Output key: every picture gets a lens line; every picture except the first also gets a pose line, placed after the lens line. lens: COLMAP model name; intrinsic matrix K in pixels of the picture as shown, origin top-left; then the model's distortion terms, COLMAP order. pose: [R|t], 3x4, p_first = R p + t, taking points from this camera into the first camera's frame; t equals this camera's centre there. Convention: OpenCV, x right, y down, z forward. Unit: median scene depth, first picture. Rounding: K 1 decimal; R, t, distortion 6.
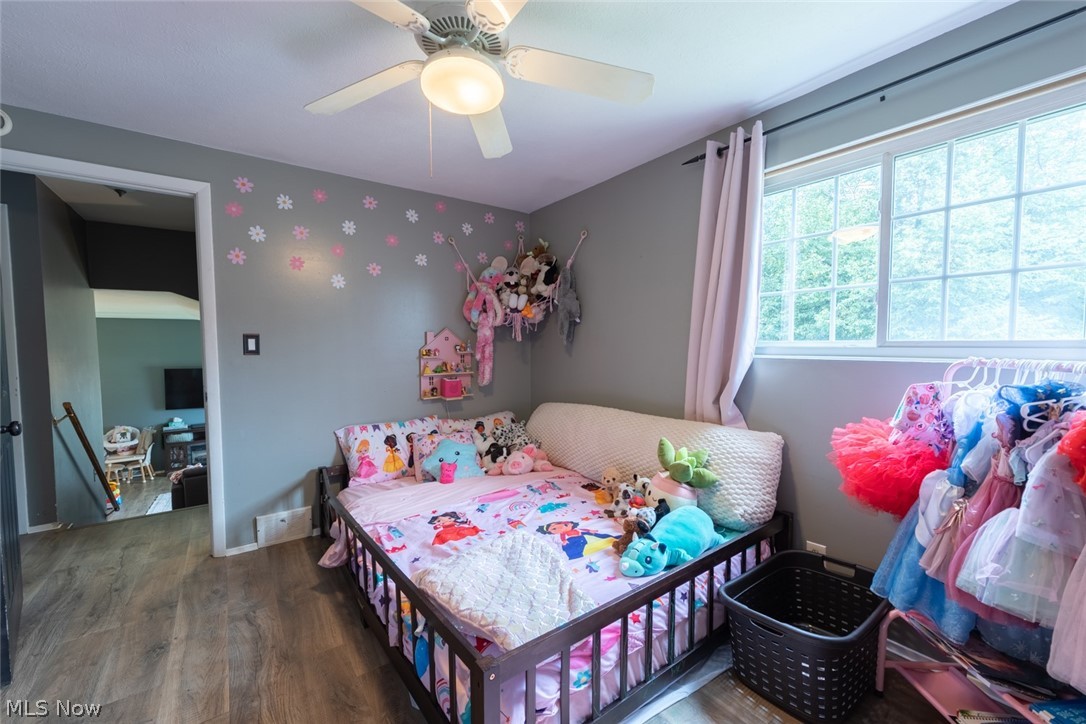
lens RADIAL K [[433.4, 0, 543.1], [0, 433.4, 362.6], [0, 0, 1]] dist [-0.004552, 0.000301]
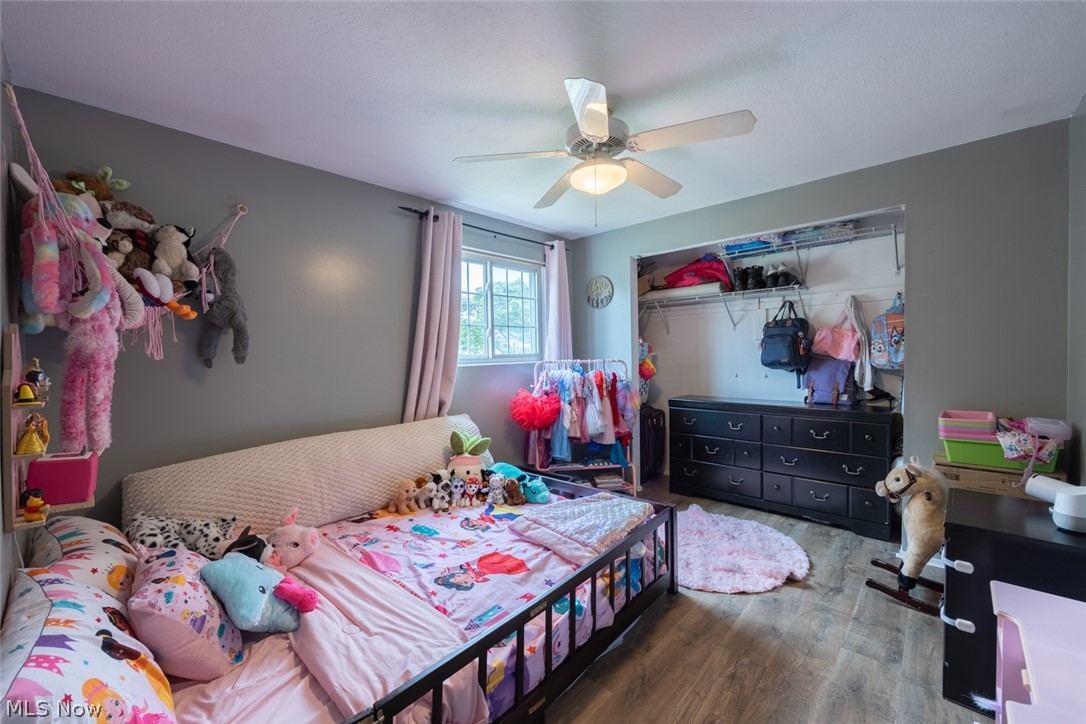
lens RADIAL K [[433.4, 0, 541.7], [0, 433.4, 360.3], [0, 0, 1]] dist [-0.004552, 0.000301]
pose [[-0.188807, -0.012453, 0.981935, -1.015123], [0.063451, 0.997675, 0.024853, -0.049507], [-0.979962, 0.066997, -0.187578, 0.960704]]
